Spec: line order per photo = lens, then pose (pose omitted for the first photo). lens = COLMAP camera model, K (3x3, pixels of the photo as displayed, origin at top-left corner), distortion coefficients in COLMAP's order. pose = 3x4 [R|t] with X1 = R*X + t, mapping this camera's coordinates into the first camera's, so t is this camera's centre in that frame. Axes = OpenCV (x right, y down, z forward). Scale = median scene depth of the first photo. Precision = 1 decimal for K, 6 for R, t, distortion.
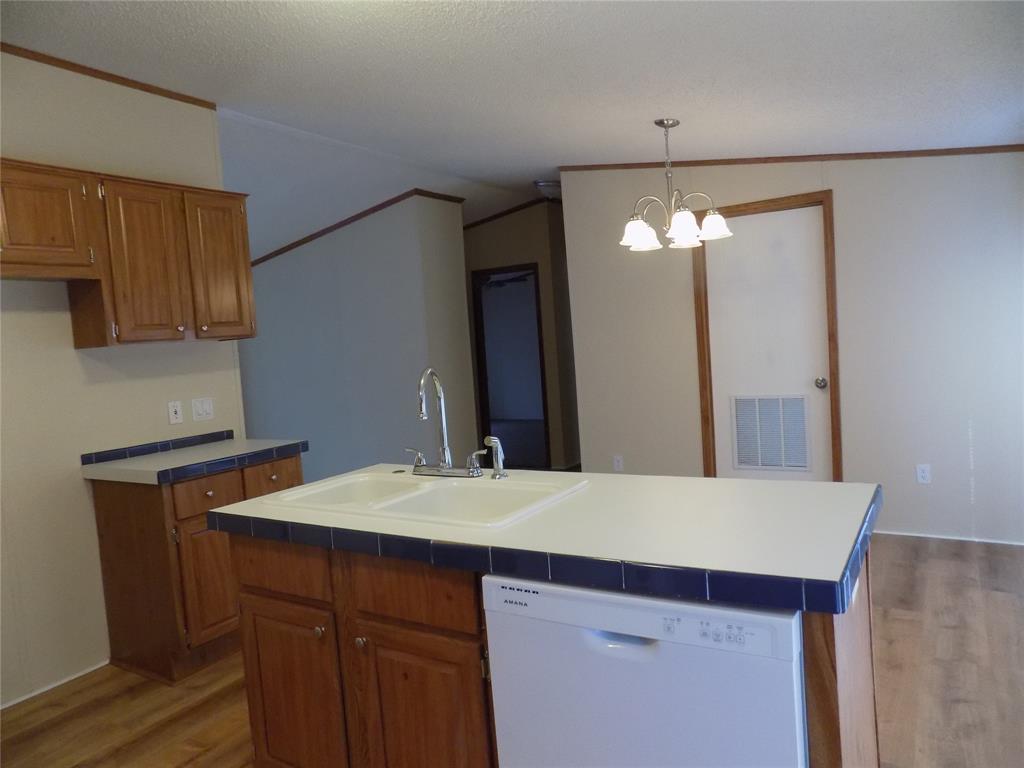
lens RADIAL K [[690.2, 0, 512.6], [0, 690.2, 383.4], [0, 0, 1]] dist [-0.029722, 0.015897]
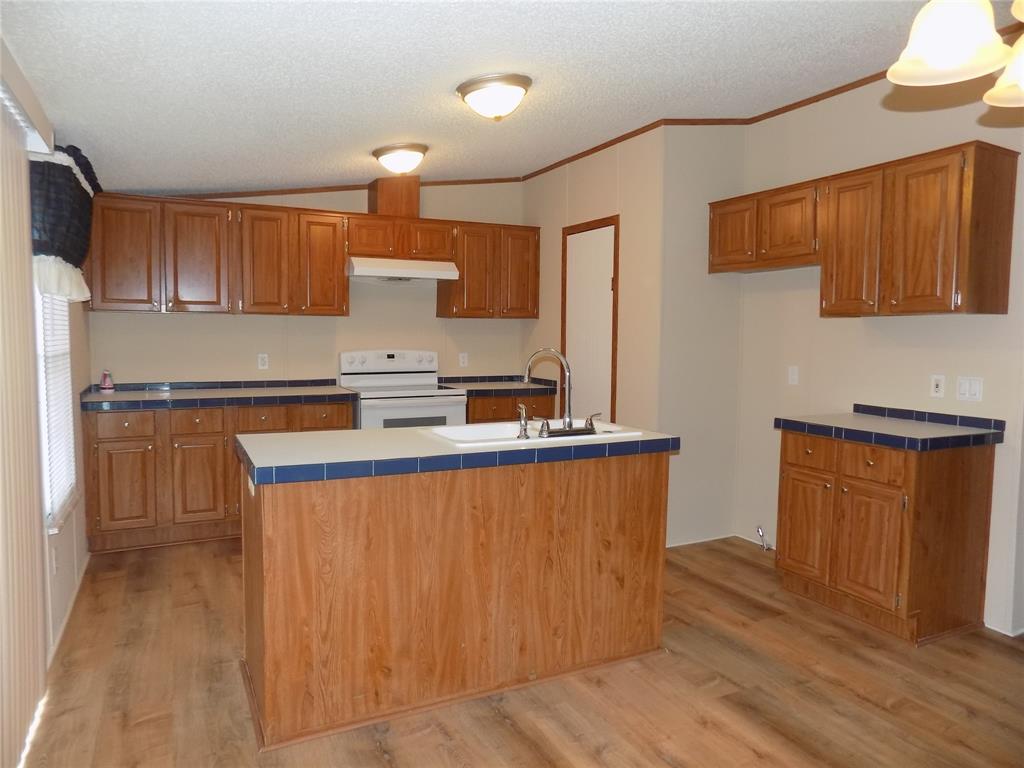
lens RADIAL K [[690.2, 0, 511.2], [0, 690.2, 381.9], [0, 0, 1]] dist [-0.029722, 0.015897]
pose [[-0.528327, 0.128776, -0.839219, 0.785008], [-0.023586, 0.985823, 0.166120, -0.134064], [0.848714, 0.107560, -0.517799, 1.204349]]
